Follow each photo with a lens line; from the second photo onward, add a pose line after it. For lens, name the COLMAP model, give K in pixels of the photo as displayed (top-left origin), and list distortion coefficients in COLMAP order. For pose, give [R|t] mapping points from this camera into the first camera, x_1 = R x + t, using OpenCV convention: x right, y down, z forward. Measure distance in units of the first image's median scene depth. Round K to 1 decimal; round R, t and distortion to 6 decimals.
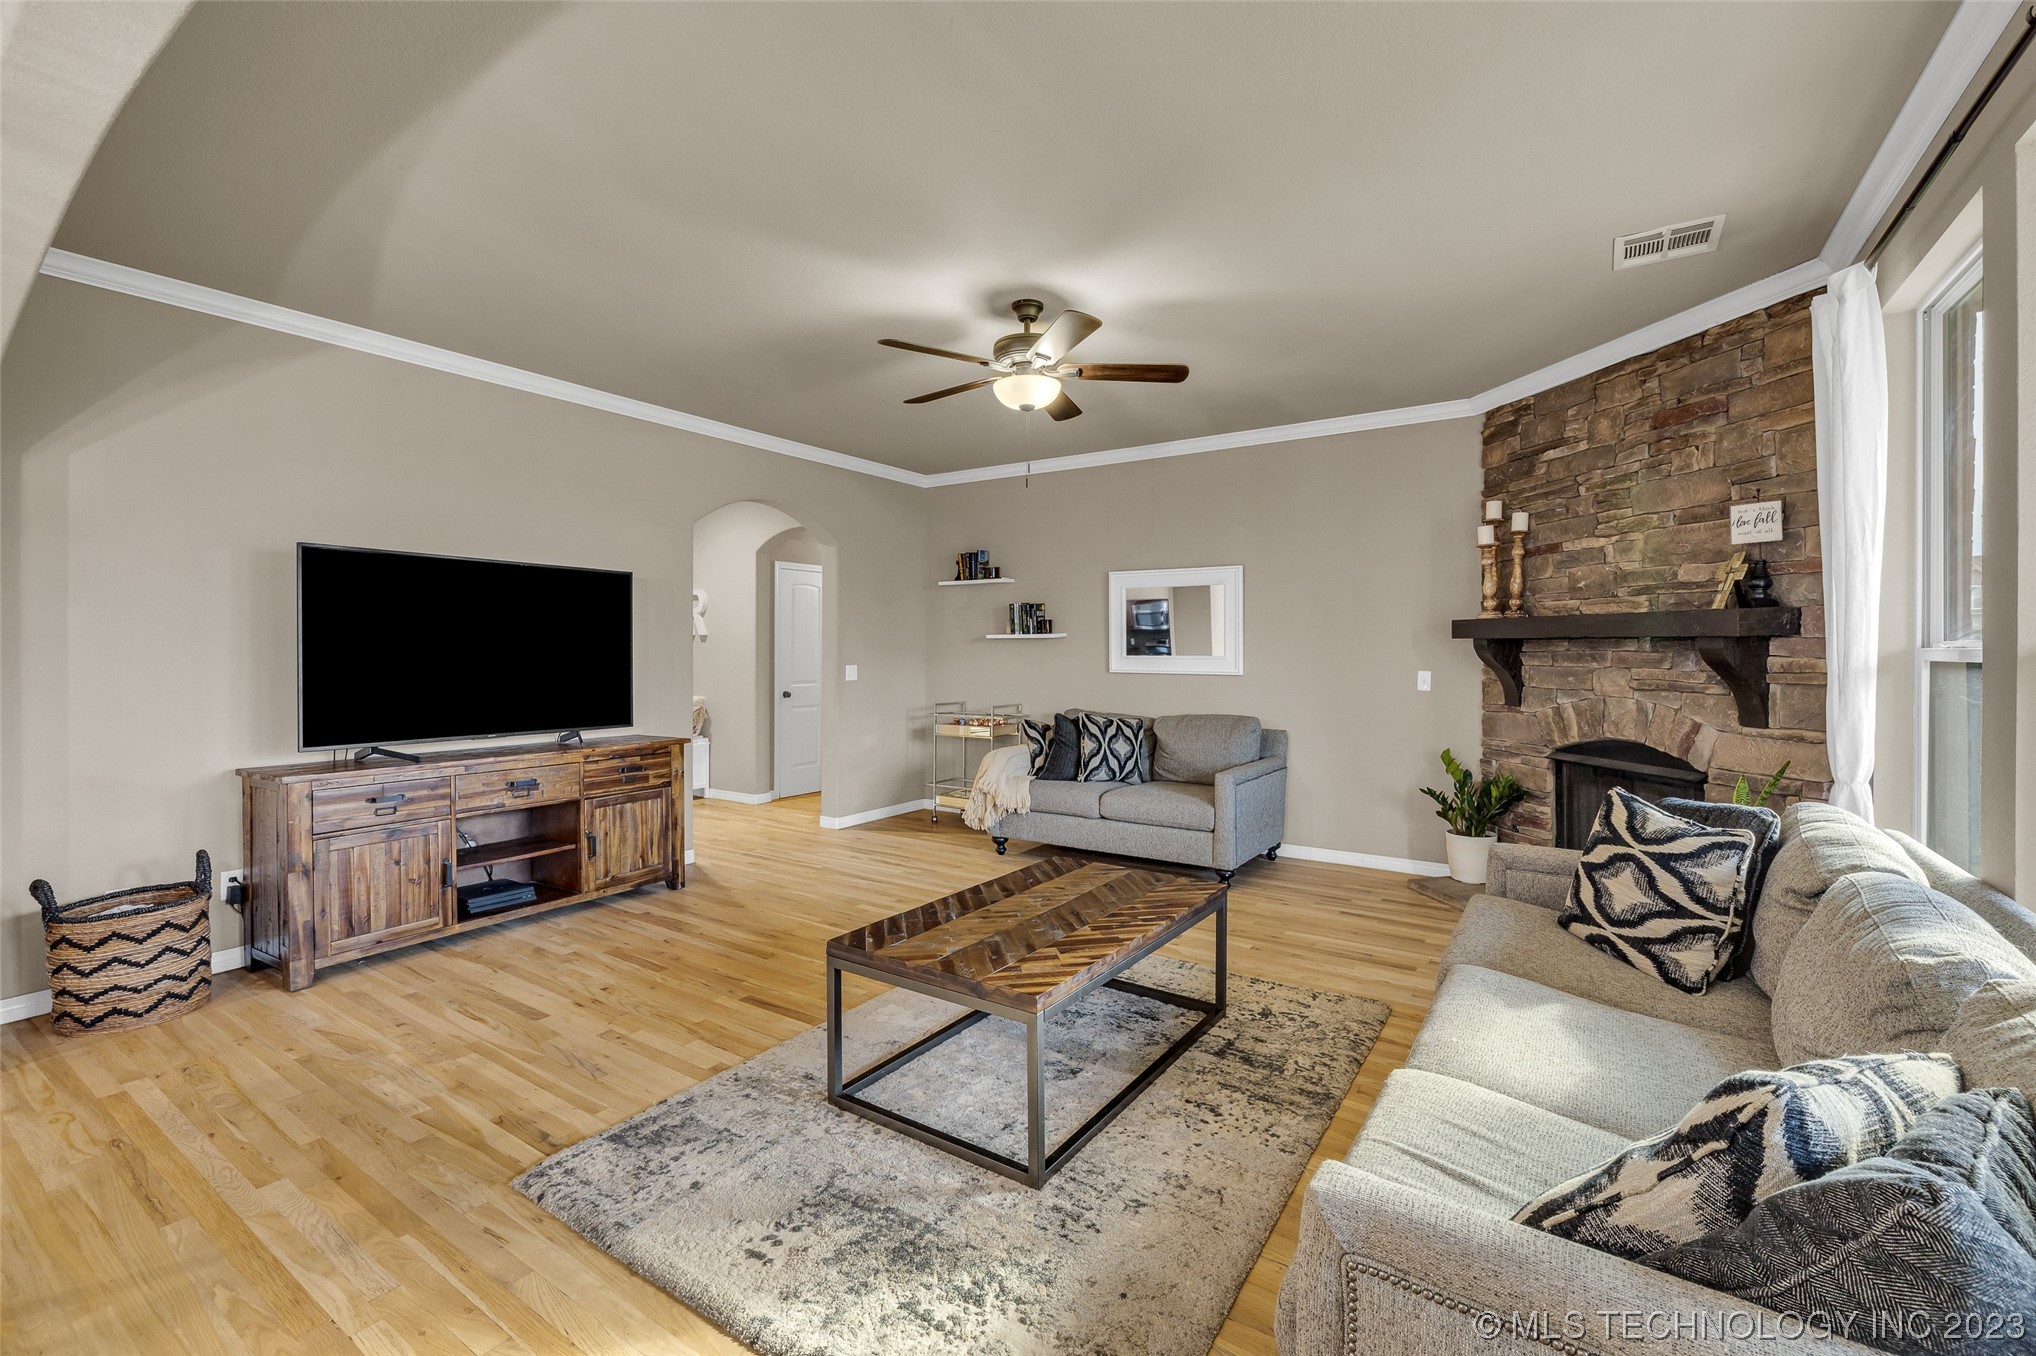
lens RADIAL K [[862.5, 0, 1031.5], [0, 862.5, 659.1], [0, 0, 1]] dist [-0.002863, 0.000416]
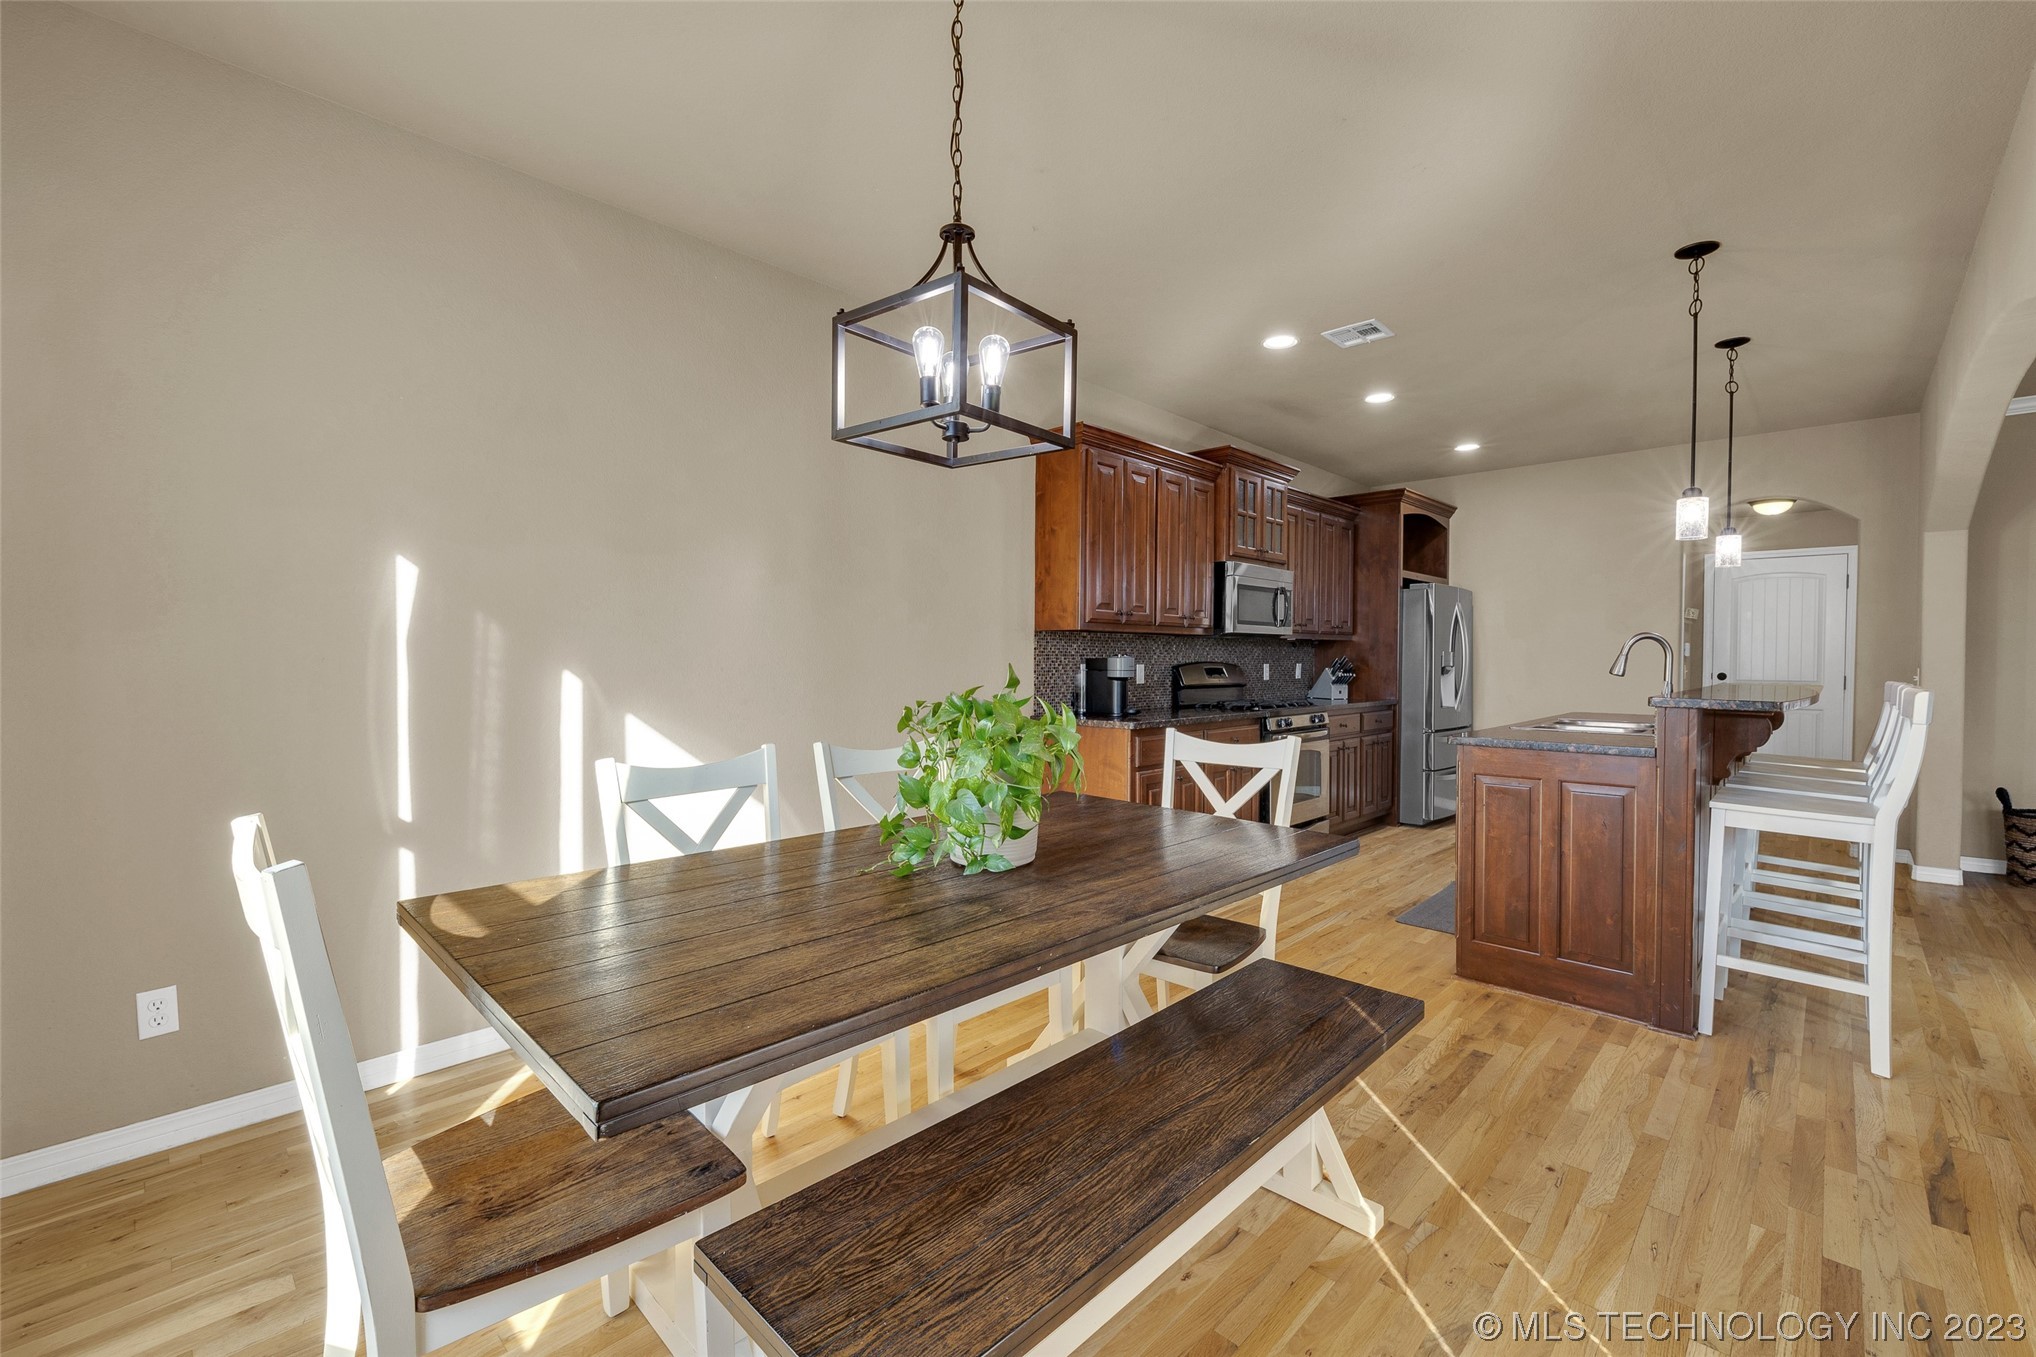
lens RADIAL K [[862.5, 0, 1014.4], [0, 862.5, 667.8], [0, 0, 1]] dist [-0.002863, 0.000416]
pose [[-0.182987, 0.009698, -0.983067, 0.663437], [-0.014374, 0.999818, 0.012538, 0.022351], [0.983010, 0.016425, -0.182815, -0.463540]]
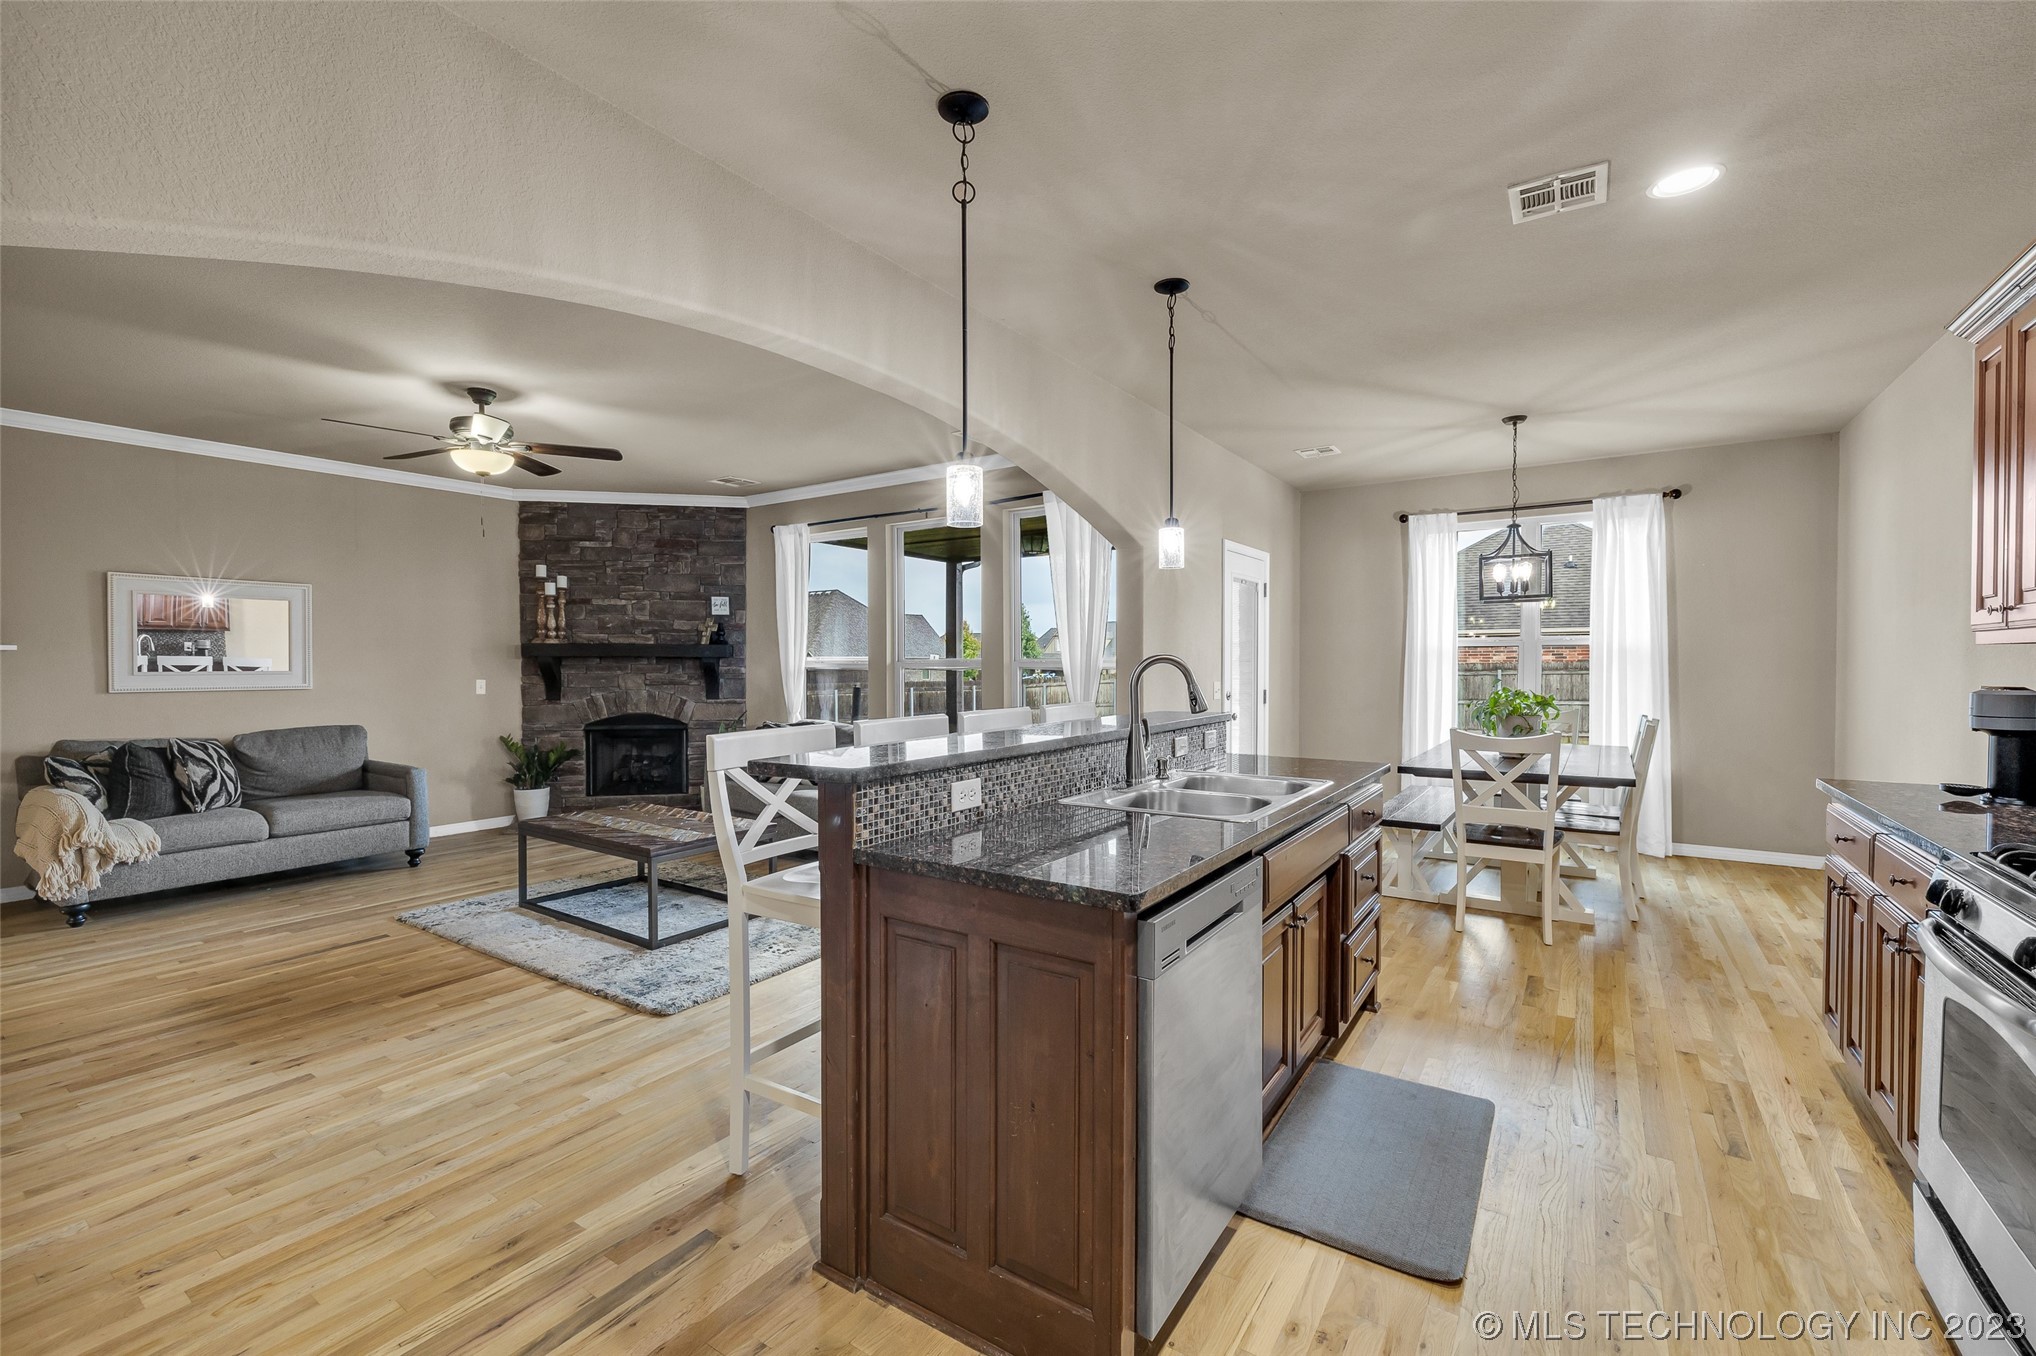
lens RADIAL K [[862.5, 0, 1014.3], [0, 862.5, 680.5], [0, 0, 1]] dist [-0.002863, 0.000416]
pose [[0.010197, -0.024746, 0.999642, -1.224954], [0.010919, 0.999637, 0.024635, -0.012086], [-0.999888, 0.010664, 0.010464, 0.205558]]
